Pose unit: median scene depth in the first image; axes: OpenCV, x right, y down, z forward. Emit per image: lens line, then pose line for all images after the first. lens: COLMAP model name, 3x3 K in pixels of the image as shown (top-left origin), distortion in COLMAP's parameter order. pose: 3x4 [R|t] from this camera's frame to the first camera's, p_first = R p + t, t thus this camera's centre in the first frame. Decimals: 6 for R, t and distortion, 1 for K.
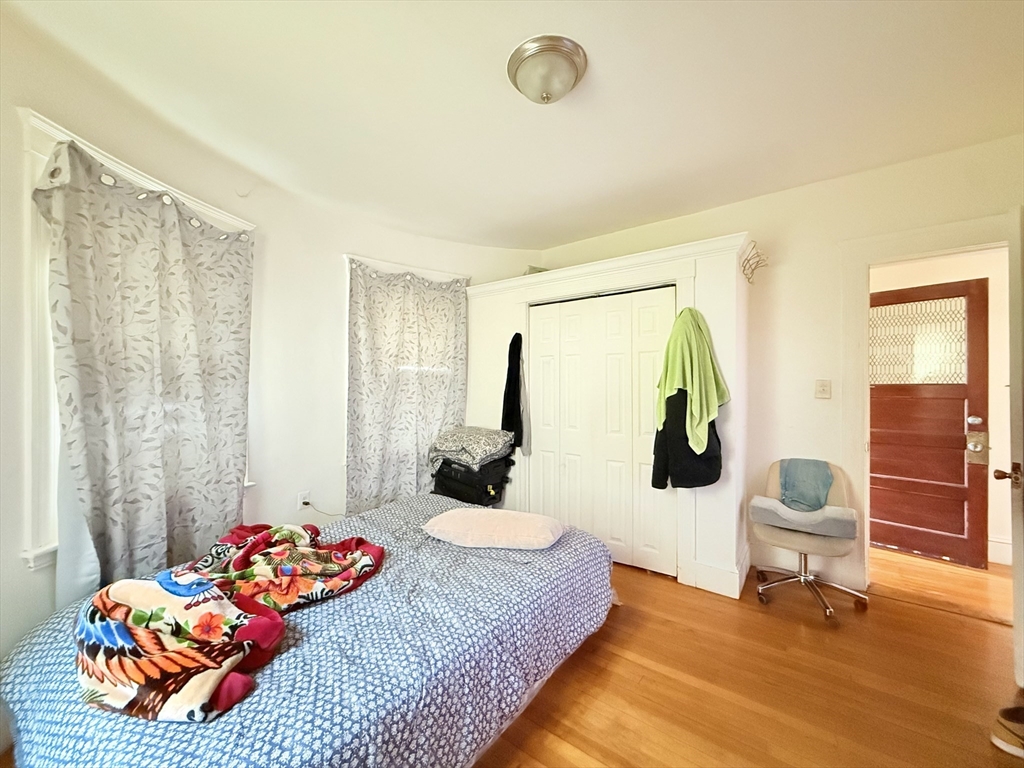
lens RADIAL K [[409.8, 0, 512.1], [0, 409.8, 384.1], [0, 0, 1]] dist [-0.000225, 0.000049]
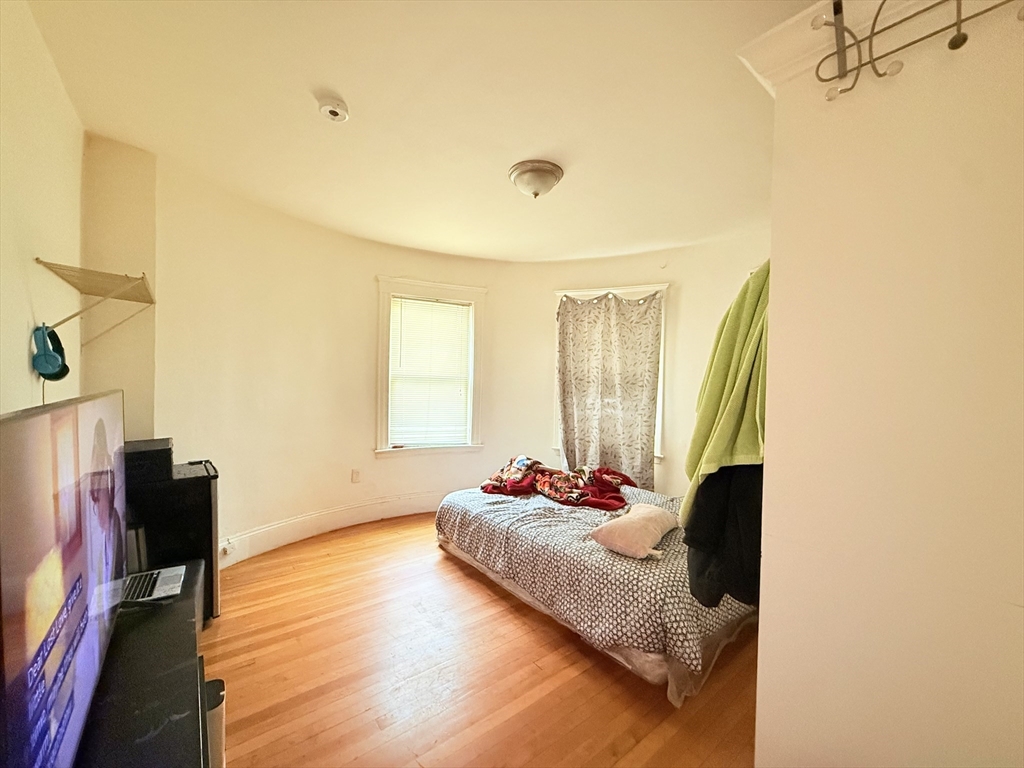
lens RADIAL K [[409.8, 0, 511.3], [0, 409.8, 382.9], [0, 0, 1]] dist [-0.000225, 0.000049]
pose [[-0.231683, 0.011753, -0.972720, 1.224221], [-0.011202, 0.999828, 0.014749, -0.054075], [0.972727, 0.014314, -0.231511, 1.019989]]
